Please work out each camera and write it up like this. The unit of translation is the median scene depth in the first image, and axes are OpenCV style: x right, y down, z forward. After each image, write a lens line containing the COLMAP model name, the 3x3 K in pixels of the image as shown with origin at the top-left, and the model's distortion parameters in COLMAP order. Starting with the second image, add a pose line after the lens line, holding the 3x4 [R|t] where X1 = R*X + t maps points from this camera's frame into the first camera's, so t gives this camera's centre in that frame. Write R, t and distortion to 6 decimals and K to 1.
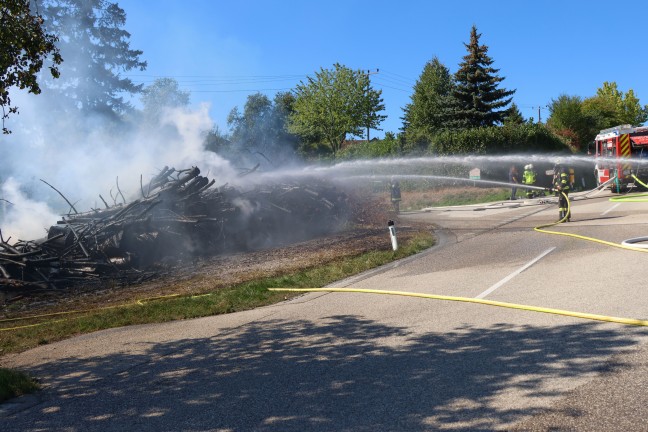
lens RADIAL K [[711.8, 0, 324.0], [0, 711.8, 216.0], [0, 0, 1]] dist [-0.009611, 0.014572]
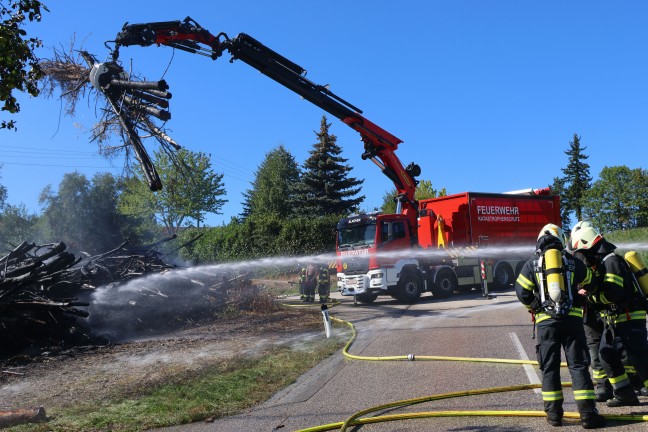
lens RADIAL K [[711.8, 0, 324.0], [0, 711.8, 216.0], [0, 0, 1]] dist [-0.009611, 0.014572]
pose [[0.963533, 0.040719, 0.264472, -0.053396], [-0.007338, 0.992003, -0.125999, 0.002917], [-0.267488, 0.119464, 0.956127, 0.047440]]
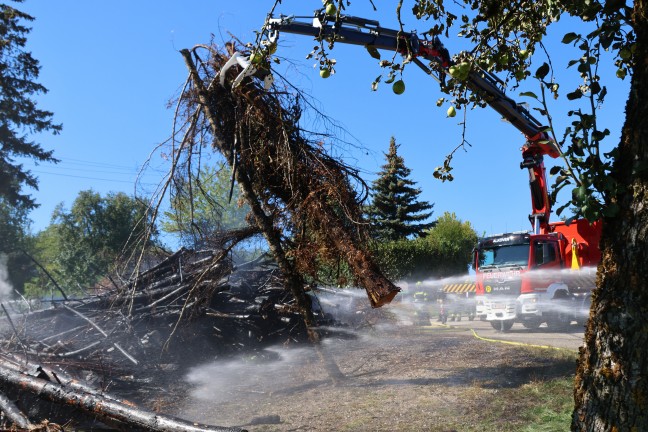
lens RADIAL K [[721.1, 0, 324.0], [0, 721.1, 216.0], [0, 0, 1]] dist [0.004178, 0.020914]
pose [[0.955841, 0.087992, 0.280403, -0.150106], [-0.040659, 0.984543, -0.170359, 0.012790], [-0.291059, 0.151435, 0.944644, 0.114807]]
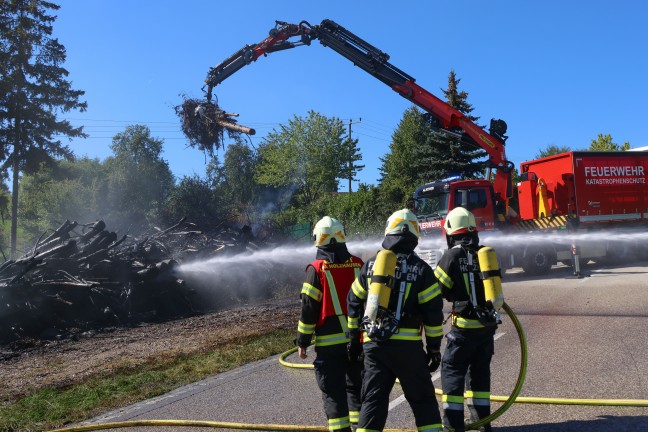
lens RADIAL K [[721.1, 0, 324.0], [0, 721.1, 216.0], [0, 0, 1]] dist [0.004178, 0.020914]
pose [[0.999910, 0.010682, 0.008088, 0.037726], [-0.010070, 0.997330, -0.072322, -0.007576], [-0.008839, 0.072234, 0.997349, 0.073352]]
